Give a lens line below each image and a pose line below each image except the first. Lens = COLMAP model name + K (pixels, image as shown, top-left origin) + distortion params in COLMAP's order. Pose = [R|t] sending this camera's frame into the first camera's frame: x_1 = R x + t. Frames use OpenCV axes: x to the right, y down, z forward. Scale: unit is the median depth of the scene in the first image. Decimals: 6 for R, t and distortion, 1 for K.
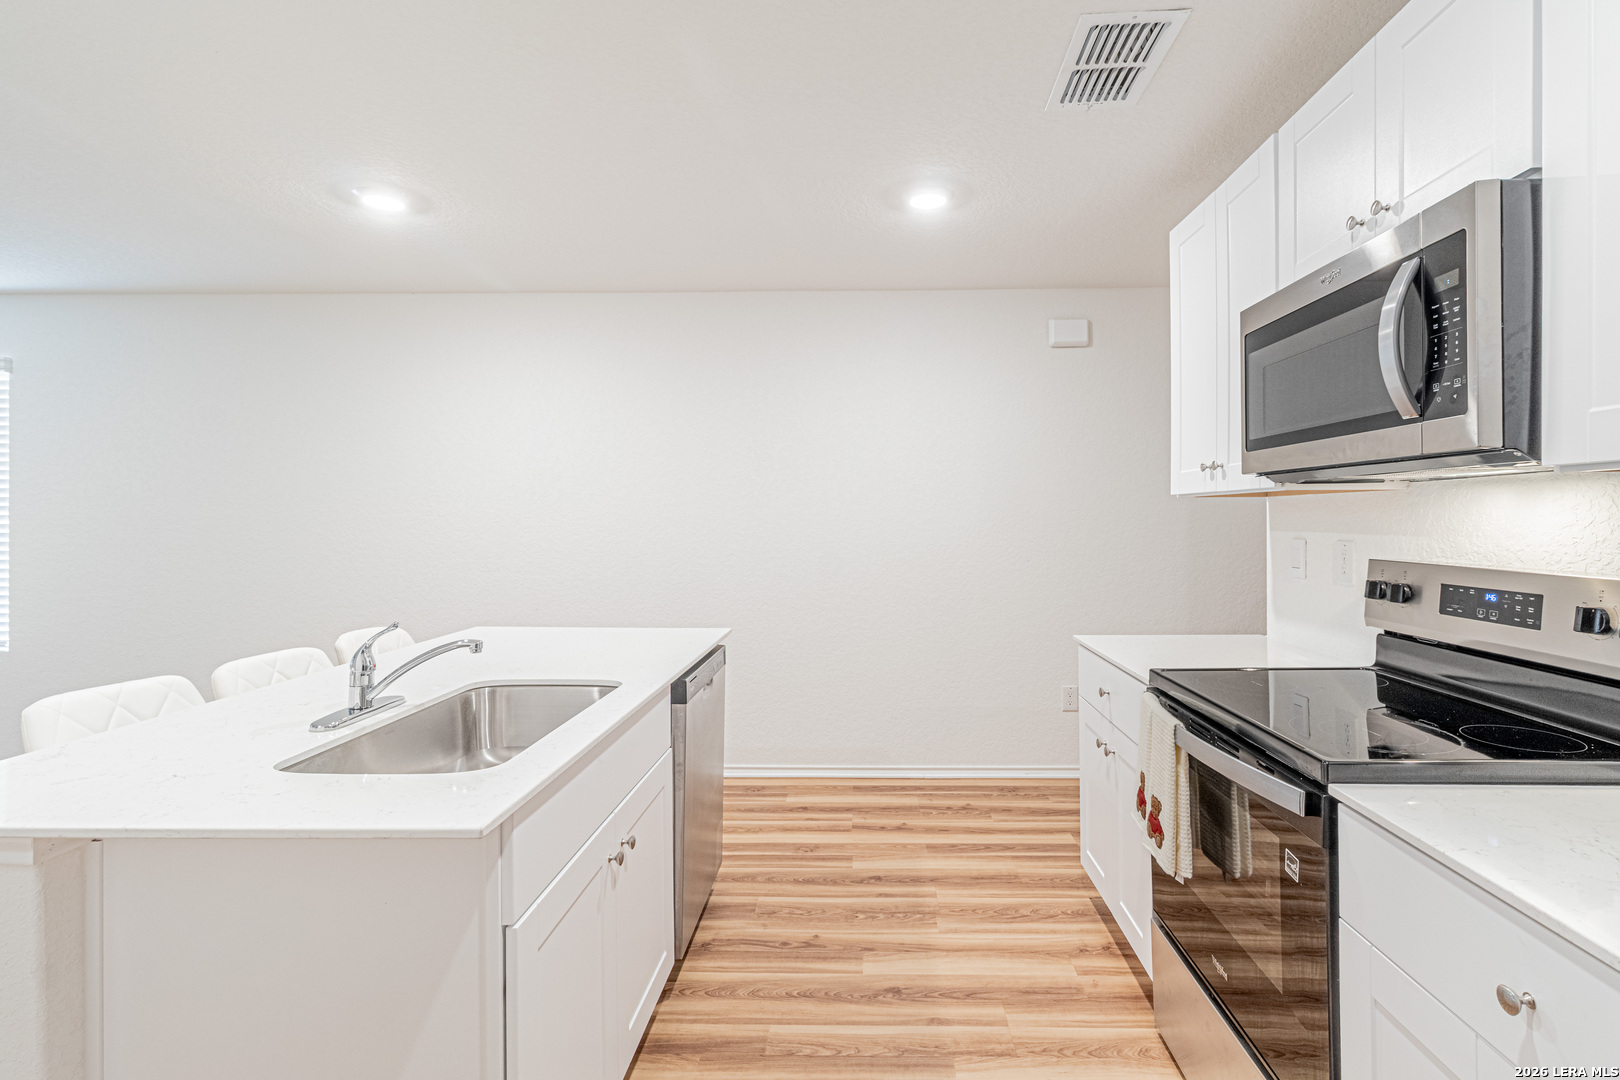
lens RADIAL K [[753.1, 0, 821.1], [0, 753.1, 525.4], [0, 0, 1]] dist [0.002029, -0.000978]
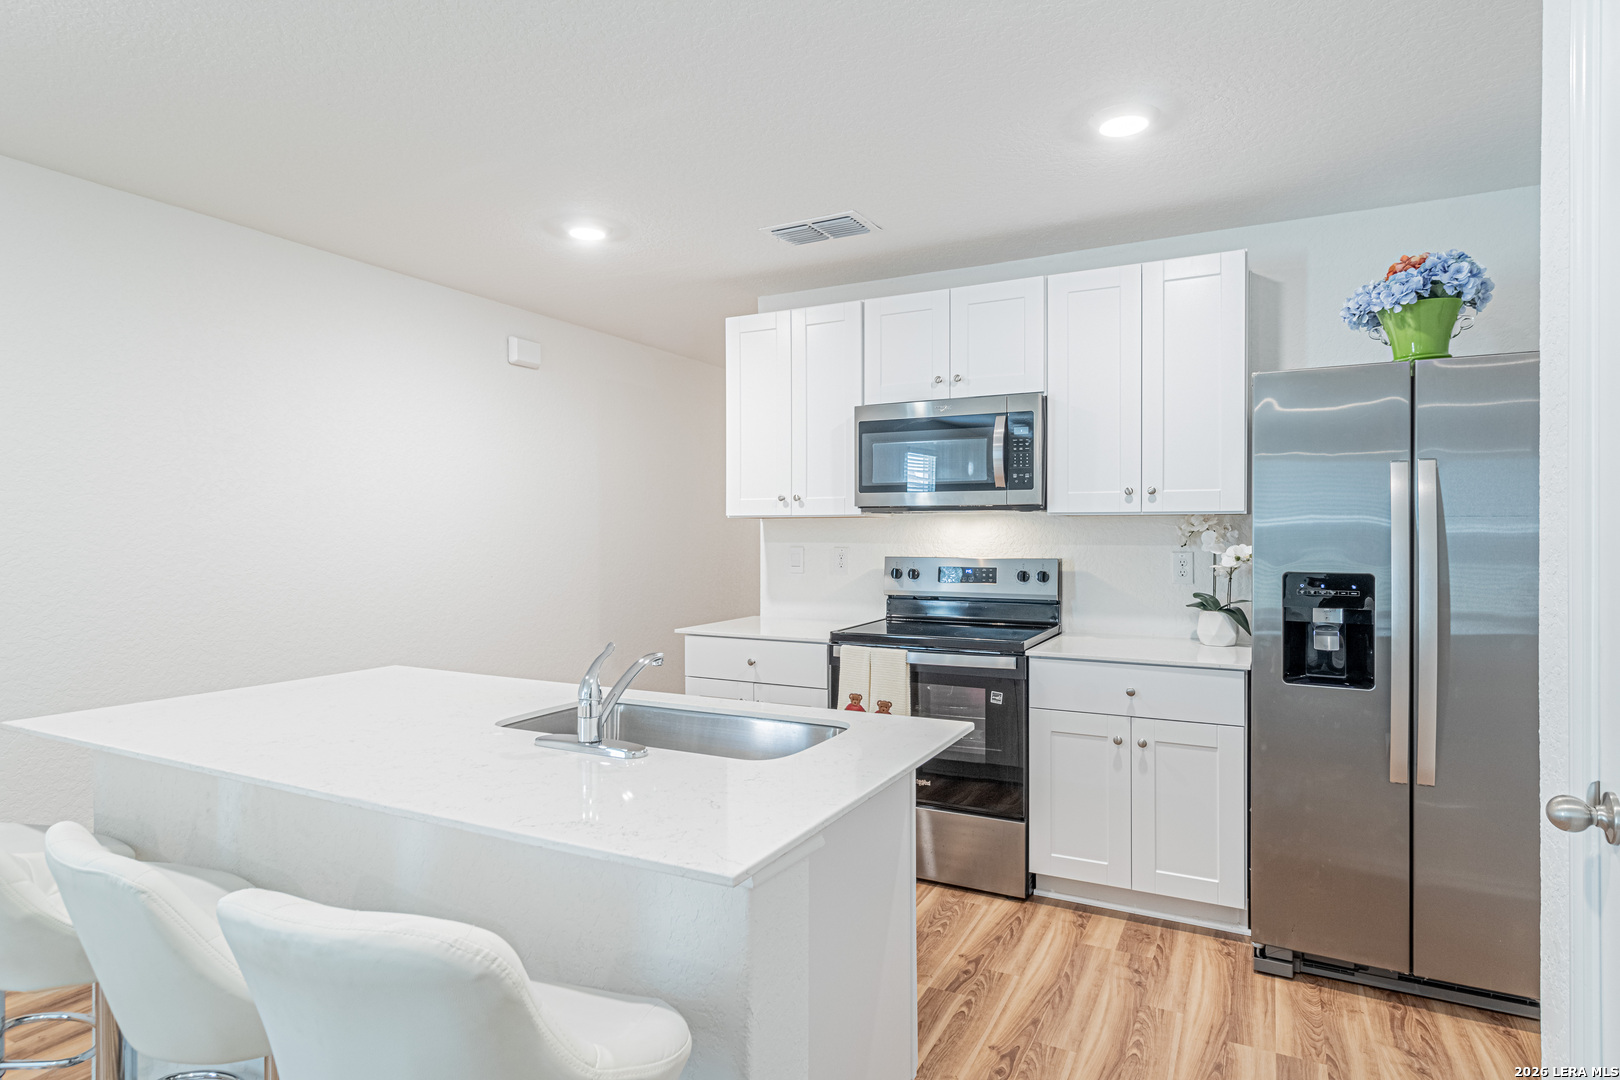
lens RADIAL K [[883.4, 0, 817.3], [0, 883.4, 533.1], [0, 0, 1]] dist [-0.000501, 0.002386]
pose [[0.432078, 0.003374, 0.901830, -1.430576], [0.007969, 0.999940, -0.007559, 0.004397], [-0.901801, 0.010452, 0.432025, 0.302062]]
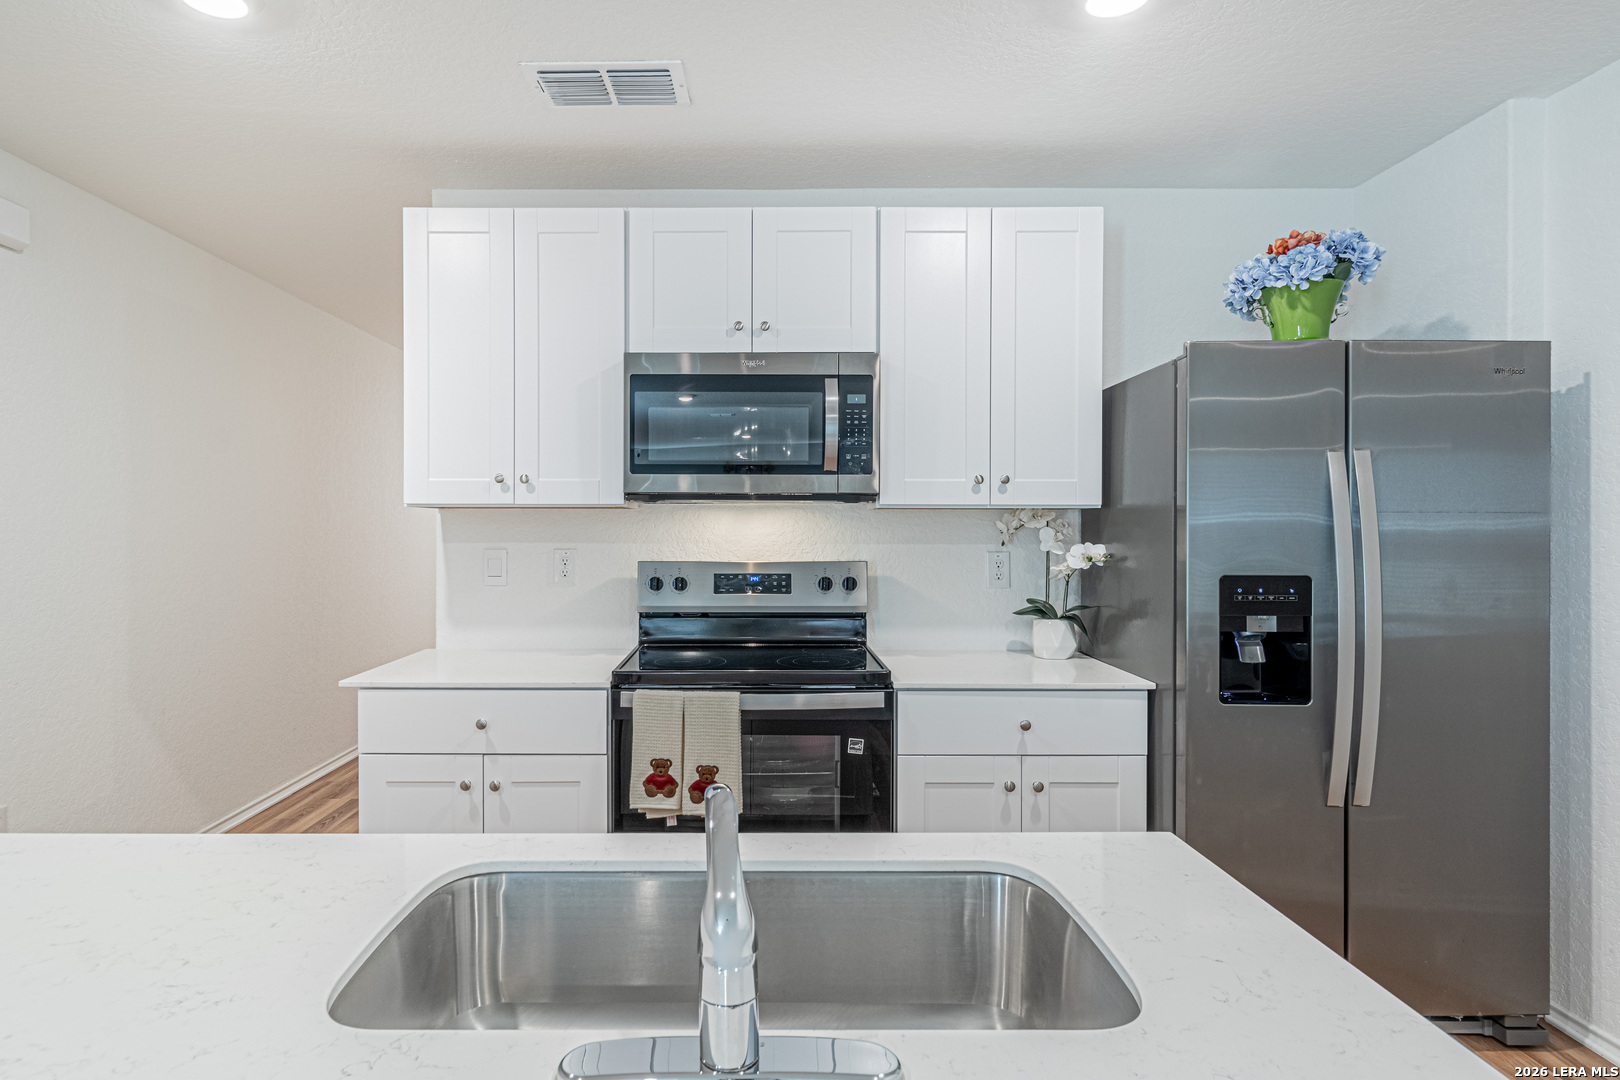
lens RADIAL K [[883.4, 0, 773.4], [0, 883.4, 536.6], [0, 0, 1]] dist [-0.000501, 0.002386]
pose [[-0.028932, -0.001093, 0.999581, -0.979712], [0.009007, 0.999959, 0.001354, 0.001644], [-0.999541, 0.009042, -0.028921, 0.962769]]
